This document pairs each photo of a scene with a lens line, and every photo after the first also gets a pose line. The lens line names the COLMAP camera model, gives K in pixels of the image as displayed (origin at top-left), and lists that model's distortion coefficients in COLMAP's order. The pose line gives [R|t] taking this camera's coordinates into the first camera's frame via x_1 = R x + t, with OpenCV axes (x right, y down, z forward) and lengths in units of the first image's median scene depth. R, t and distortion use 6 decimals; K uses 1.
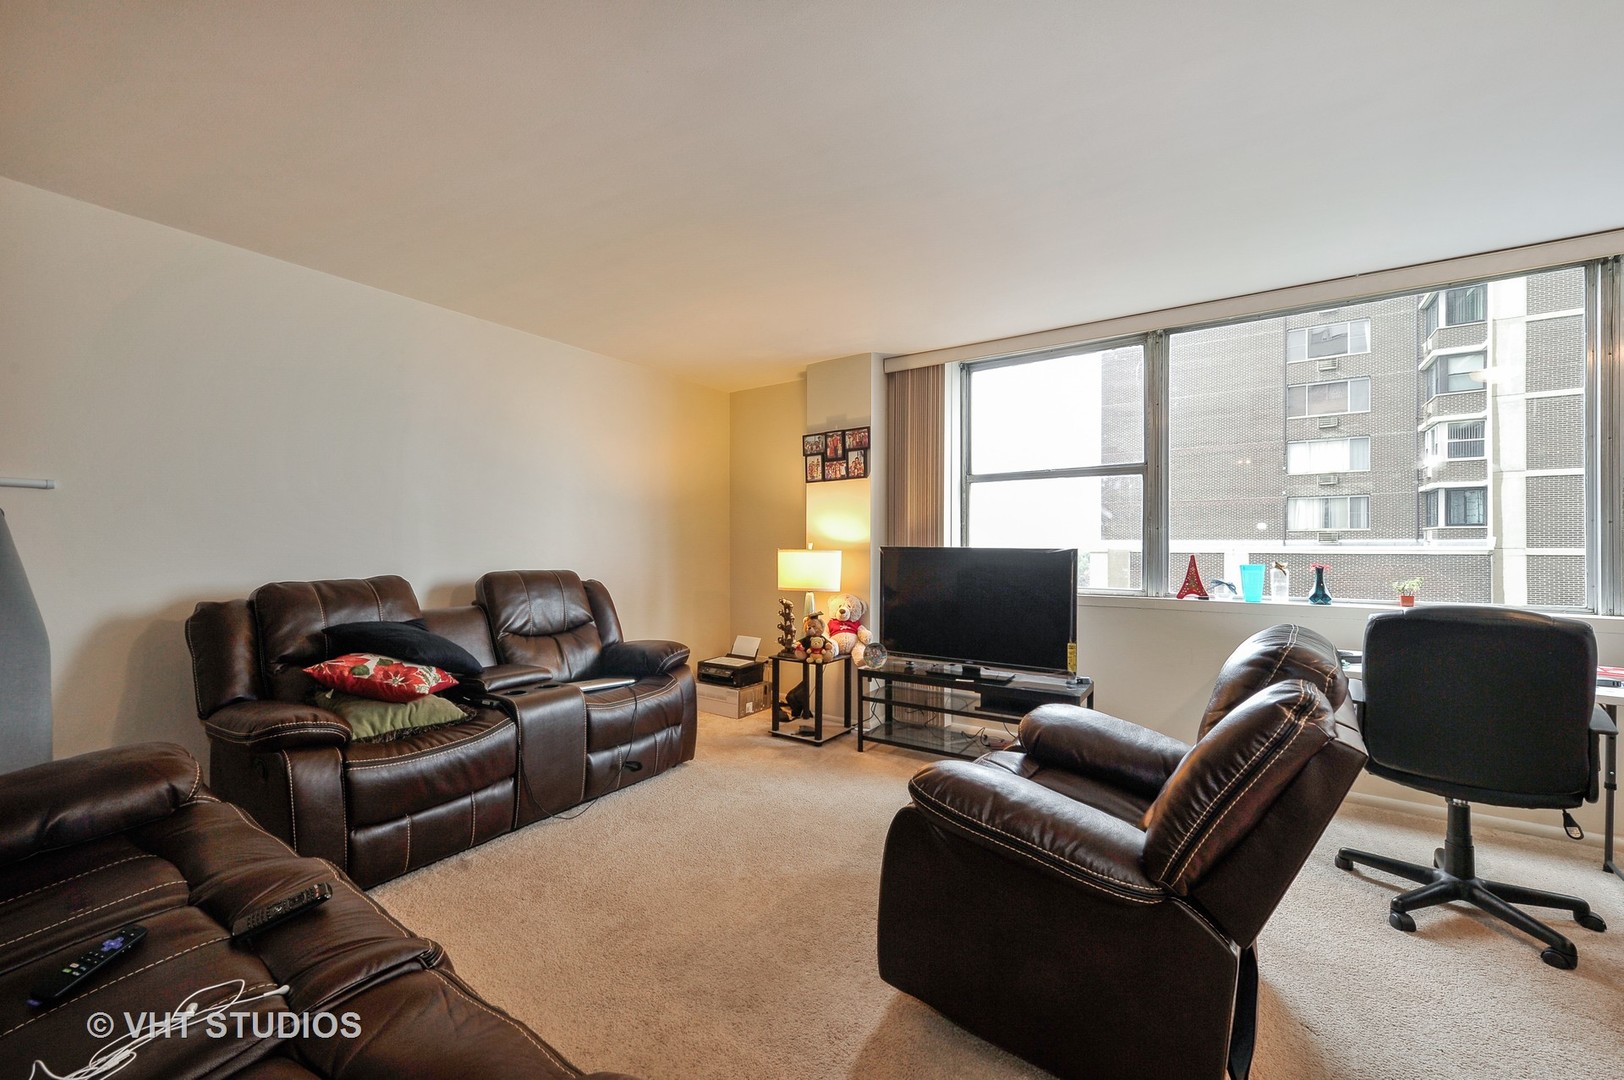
lens RADIAL K [[625.1, 0, 811.6], [0, 625.1, 543.3], [0, 0, 1]] dist [0.000427, -0.000246]
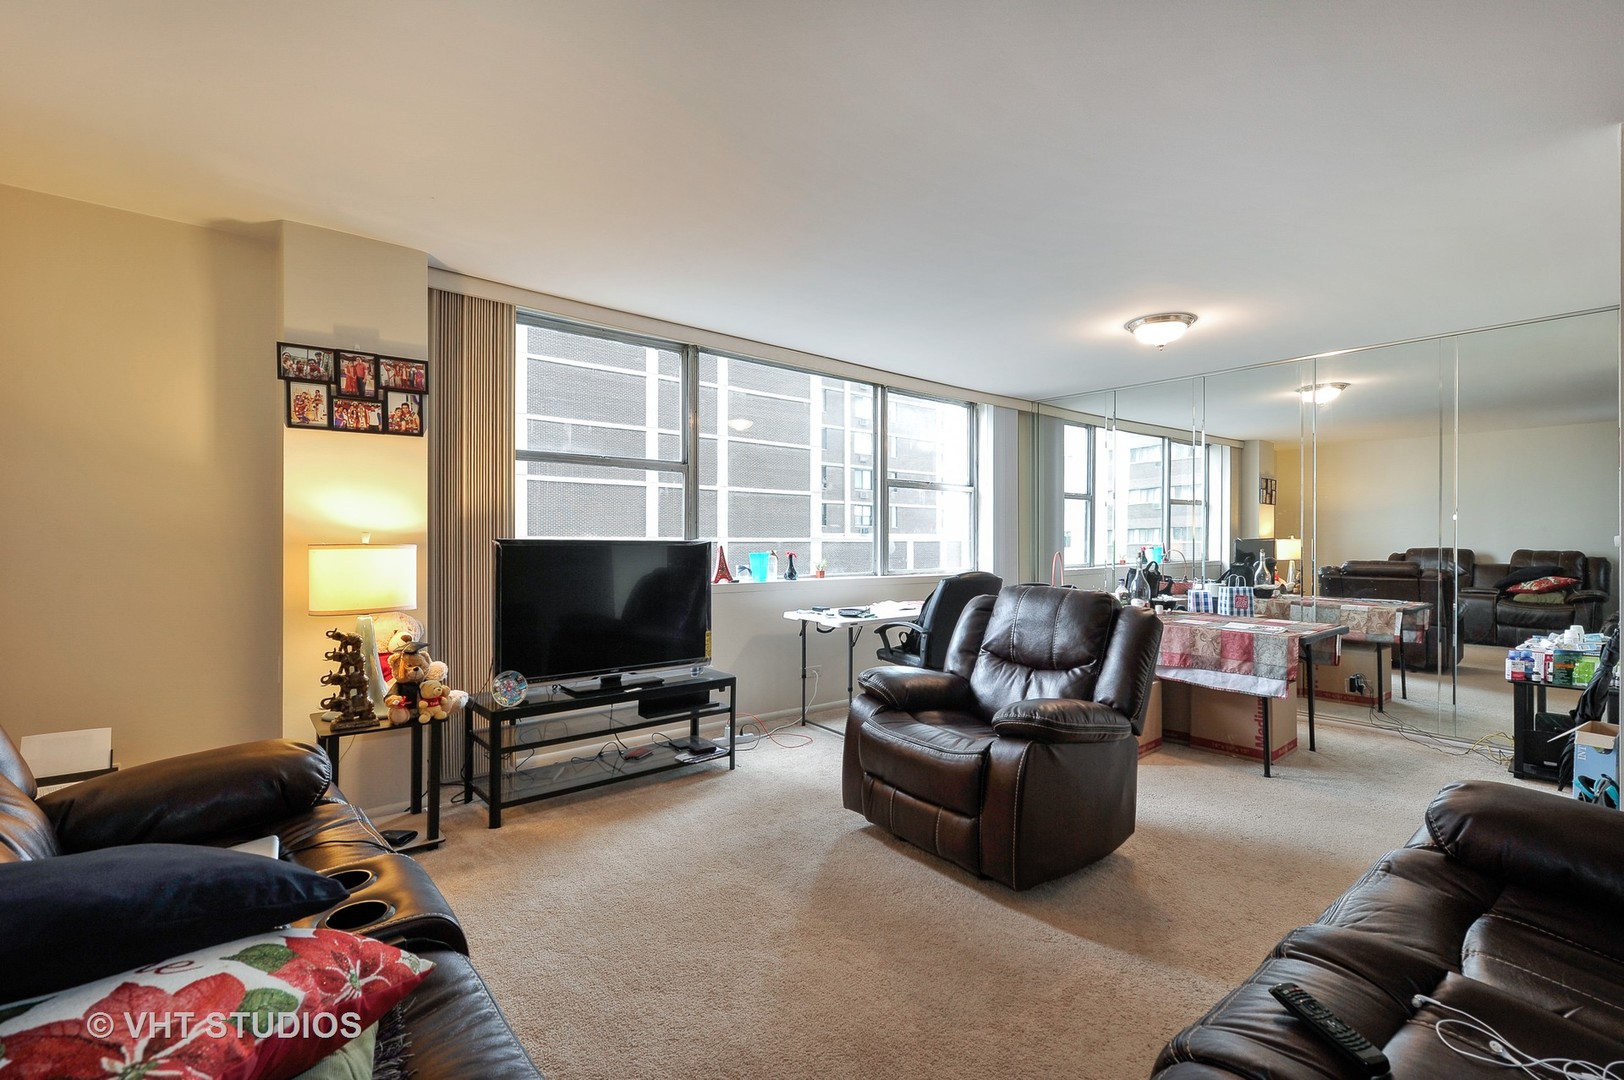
lens RADIAL K [[692.8, 0, 812.6], [0, 692.8, 538.9], [0, 0, 1]] dist [-0.002263, 0.000027]
pose [[0.296682, 0.000156, 0.954976, -0.492208], [-0.003923, 0.999992, 0.001055, 0.002936], [-0.954968, -0.004060, 0.296680, 0.371598]]
